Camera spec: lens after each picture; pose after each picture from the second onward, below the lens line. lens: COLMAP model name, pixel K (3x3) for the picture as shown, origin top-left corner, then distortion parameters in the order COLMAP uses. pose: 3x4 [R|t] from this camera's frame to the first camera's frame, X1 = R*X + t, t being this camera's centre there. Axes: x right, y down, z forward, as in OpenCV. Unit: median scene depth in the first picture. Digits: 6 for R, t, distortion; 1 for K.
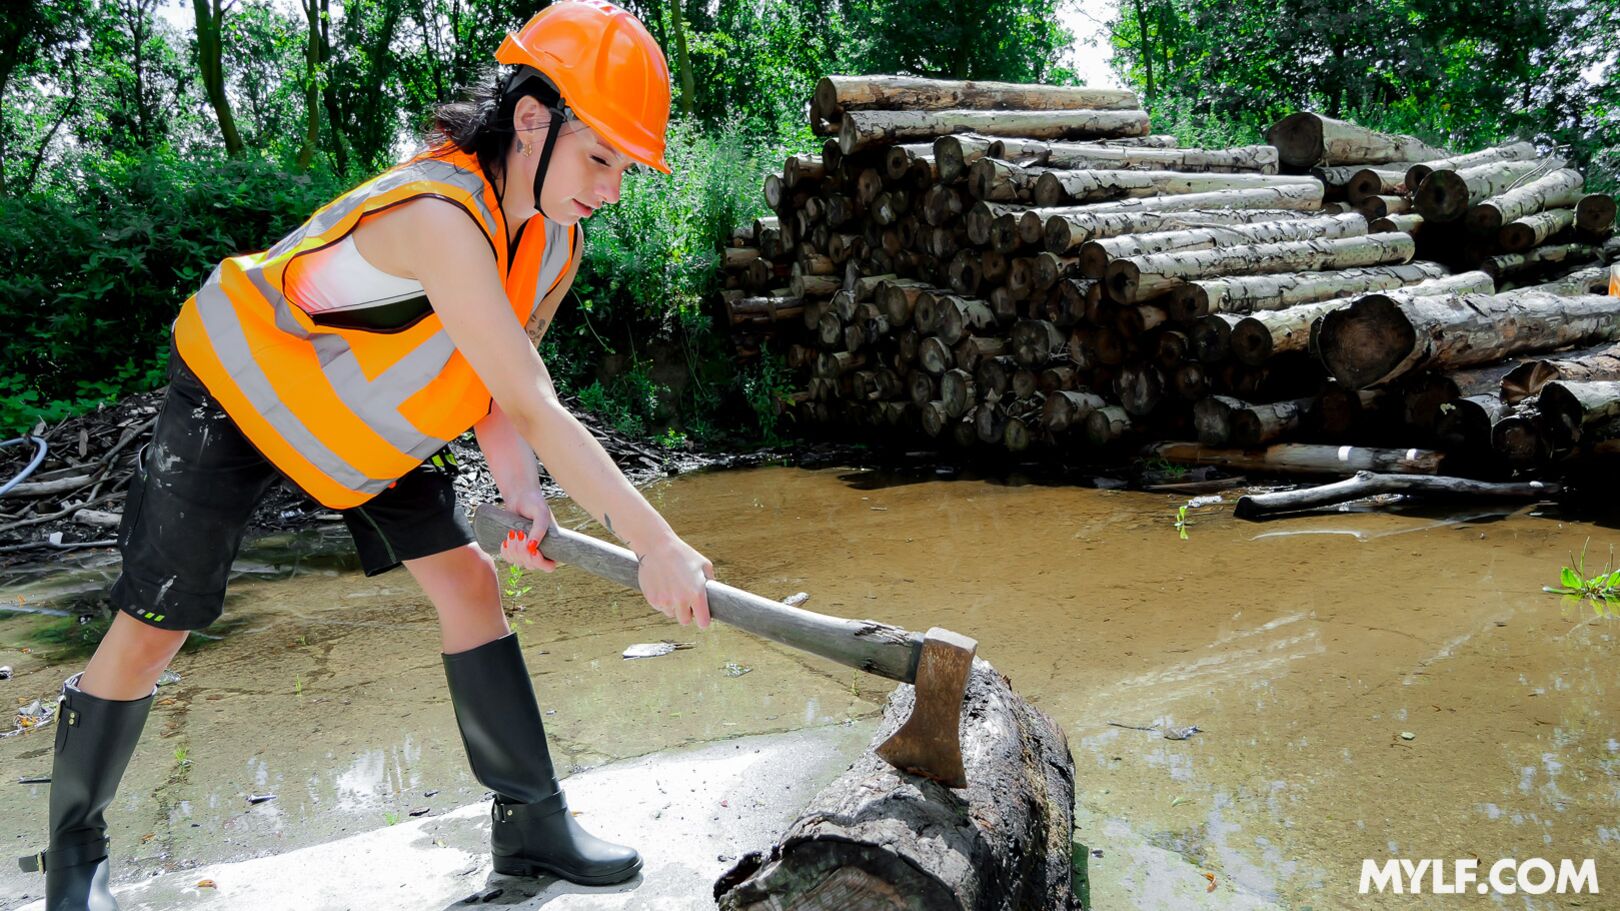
lens RADIAL K [[1200.1, 0, 793.6], [0, 1200.1, 459.9], [0, 0, 1]] dist [-0.064170, 0.037062]
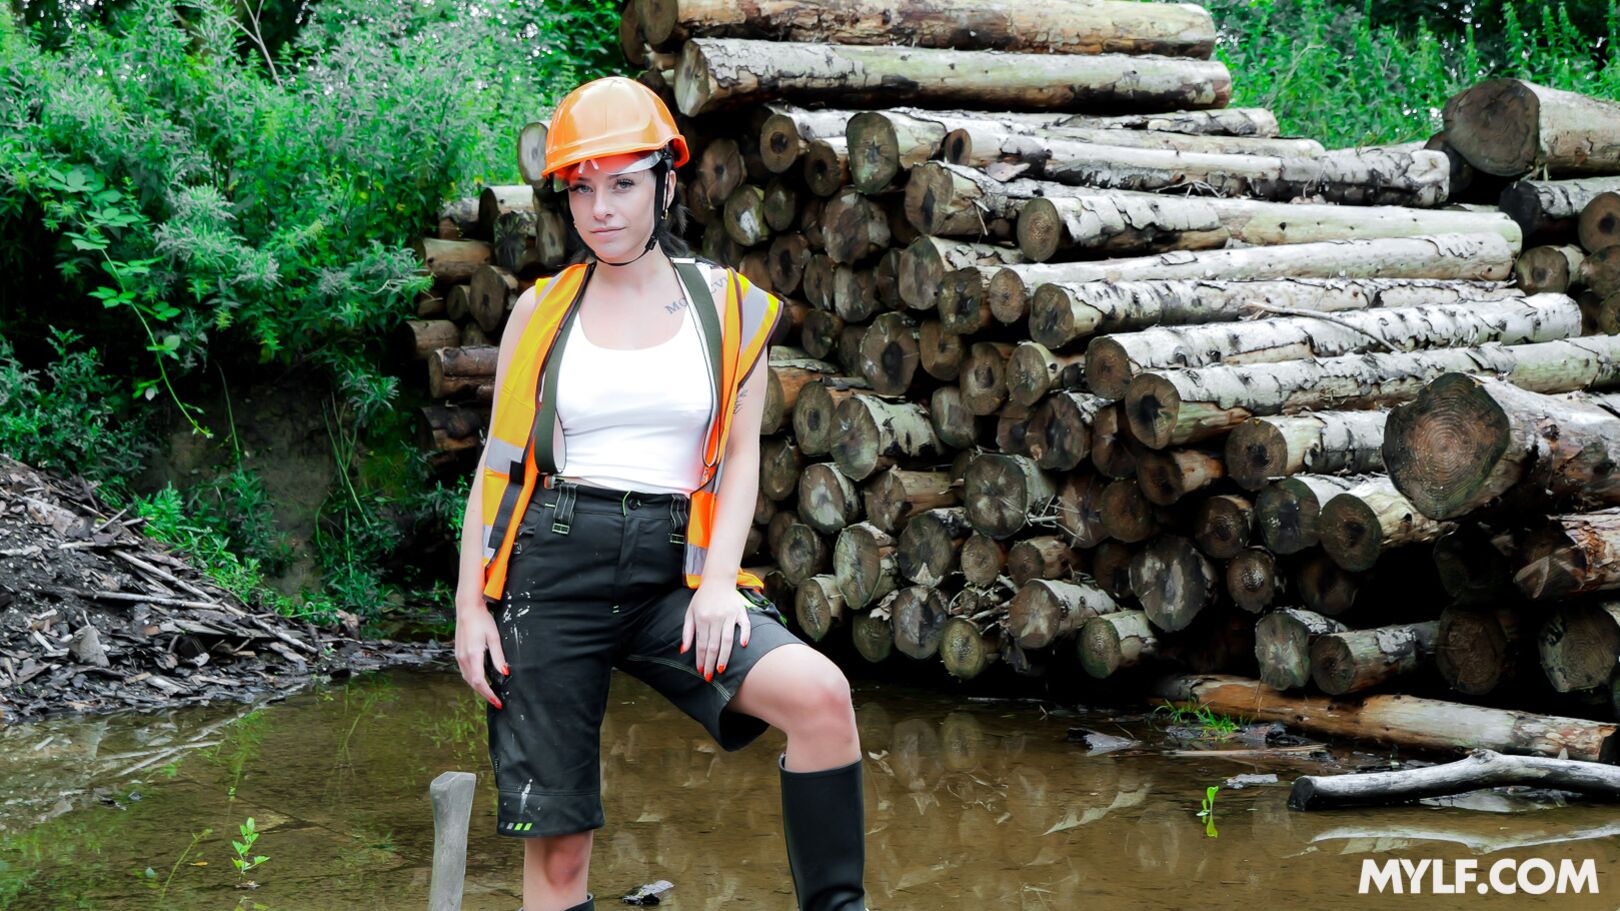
lens RADIAL K [[3042.6, 0, 820.1], [0, 3042.6, 414.3], [0, 0, 1]] dist [0.016712, 0.155020]
pose [[0.987323, 0.069472, 0.142712, -0.095476], [-0.059279, 0.995459, -0.074481, -0.018822], [-0.147238, 0.065077, 0.986958, -0.429638]]
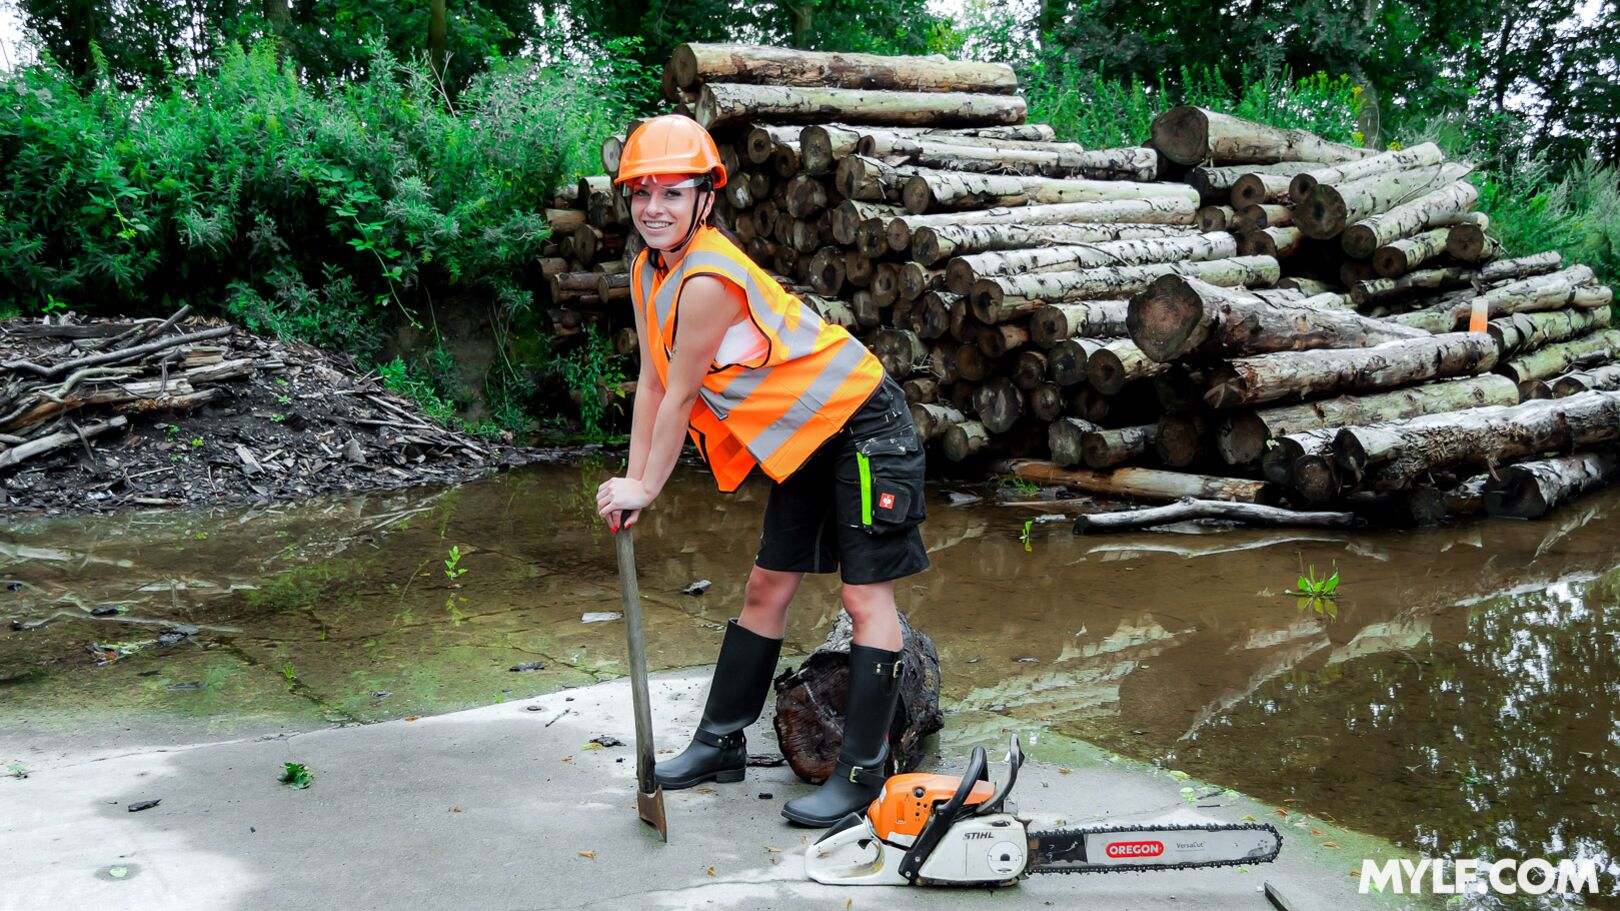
lens RADIAL K [[1756.3, 0, 810.0], [0, 1756.3, 455.5], [0, 0, 1]] dist [-0.025235, 0.042818]
pose [[0.984756, 0.044519, 0.168145, -0.100654], [-0.044825, 0.998993, -0.001978, -0.007052], [-0.168064, -0.005589, 0.985760, -0.383187]]
